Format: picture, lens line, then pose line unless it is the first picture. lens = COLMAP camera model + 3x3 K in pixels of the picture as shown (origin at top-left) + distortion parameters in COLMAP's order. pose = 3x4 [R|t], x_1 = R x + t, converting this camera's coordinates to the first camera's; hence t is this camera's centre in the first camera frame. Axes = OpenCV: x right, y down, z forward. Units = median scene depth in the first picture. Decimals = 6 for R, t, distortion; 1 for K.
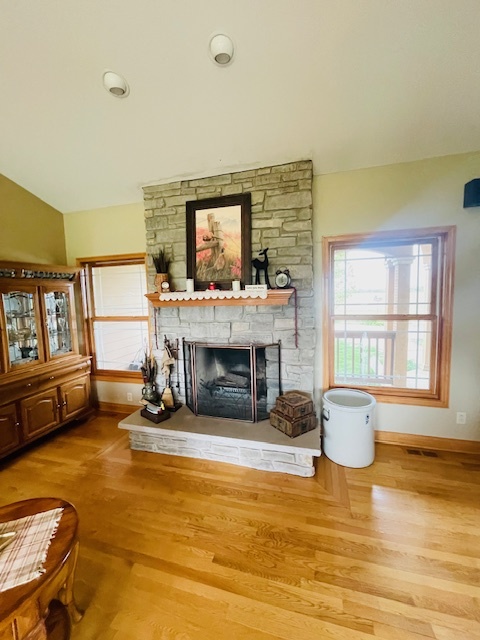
lens RADIAL K [[258.5, 0, 241.8], [0, 258.5, 312.2], [0, 0, 1]] dist [-0.001425, -0.000057]
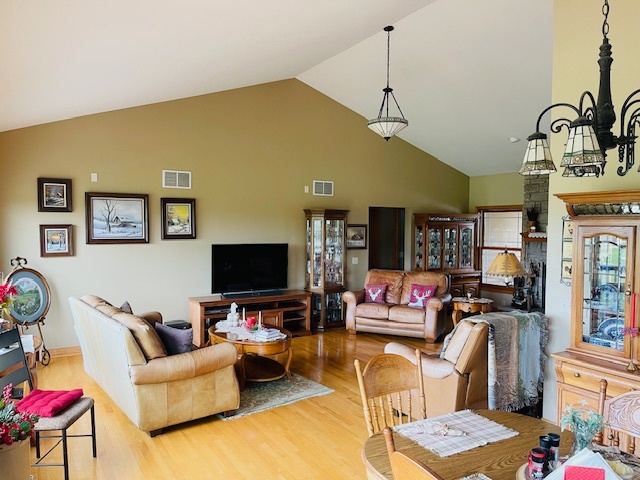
lens RADIAL K [[480.6, 0, 320.0], [0, 480.6, 240.0], [0, 0, 1]] dist [0.051804, -0.066057]
pose [[0.730746, 0.059530, -0.680049, 0.642366], [-0.091722, 0.995719, -0.011397, 0.103566], [0.676460, 0.070704, 0.733078, -1.717435]]
